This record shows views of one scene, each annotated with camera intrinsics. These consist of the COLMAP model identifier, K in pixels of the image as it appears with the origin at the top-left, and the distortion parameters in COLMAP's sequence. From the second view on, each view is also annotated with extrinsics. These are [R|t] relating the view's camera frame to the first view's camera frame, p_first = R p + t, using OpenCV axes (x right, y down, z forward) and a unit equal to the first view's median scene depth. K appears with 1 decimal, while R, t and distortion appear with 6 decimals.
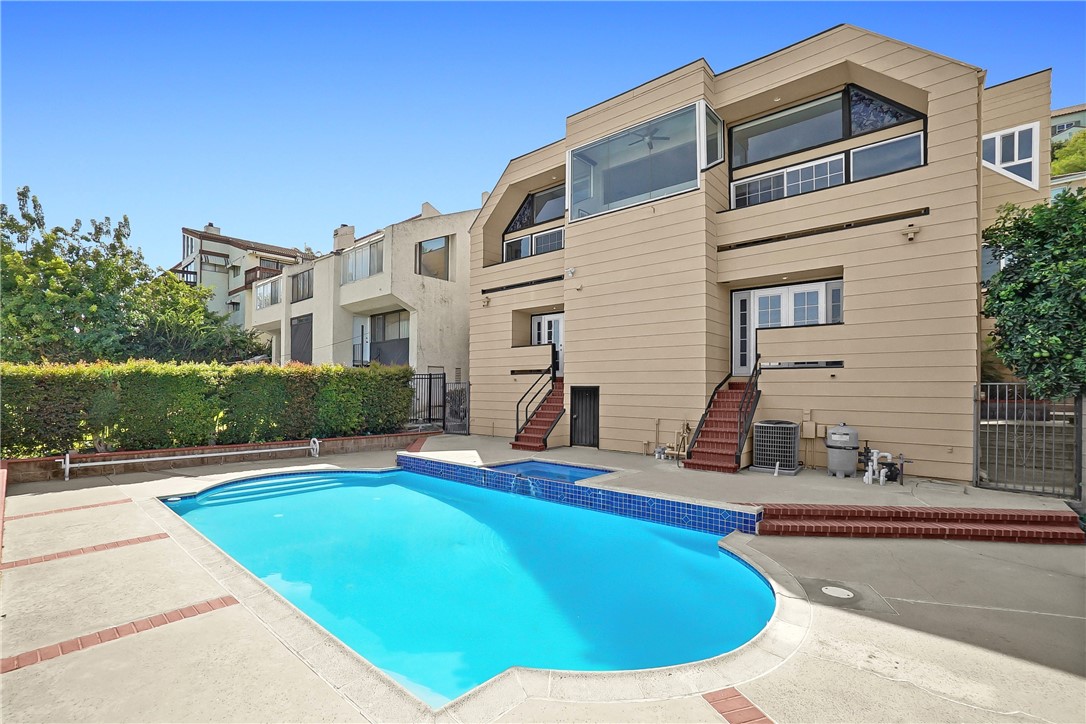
lens RADIAL K [[493.1, 0, 539.9], [0, 493.1, 382.5], [0, 0, 1]] dist [-0.063516, 0.022640]
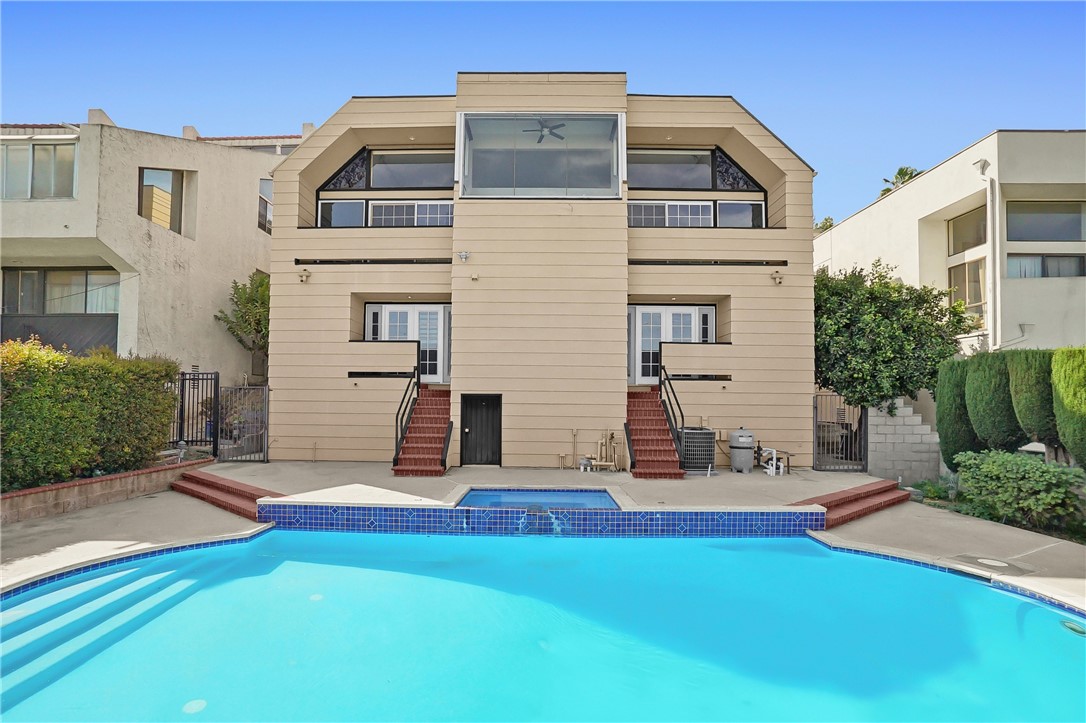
lens RADIAL K [[485.3, 0, 542.4], [0, 485.3, 388.3], [0, 0, 1]] dist [-0.062527, 0.021273]
pose [[0.759680, 0.017602, 0.650059, -0.381059], [-0.013240, 0.999845, -0.011601, 0.006223], [-0.650162, 0.000206, 0.759795, 0.305940]]
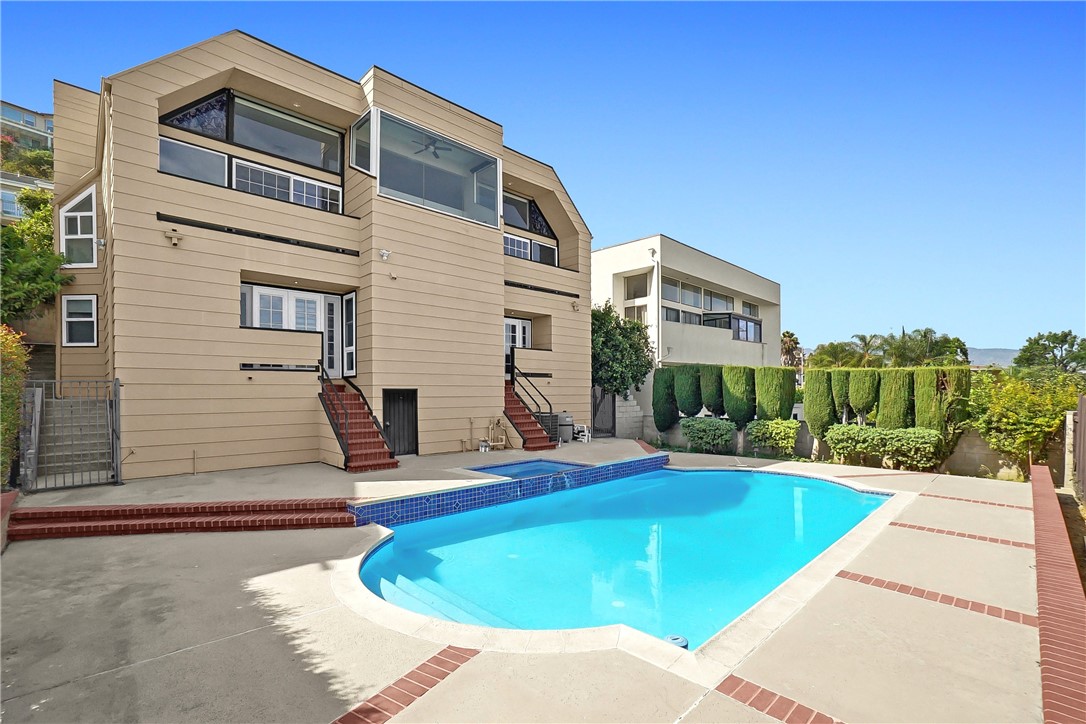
lens RADIAL K [[485.3, 0, 542.4], [0, 485.3, 388.8], [0, 0, 1]] dist [-0.062527, 0.021273]
pose [[0.077275, 0.000102, 0.997010, -0.783034], [-0.008840, 0.999961, 0.000583, 0.005234], [-0.996971, -0.008859, 0.077273, 0.692186]]
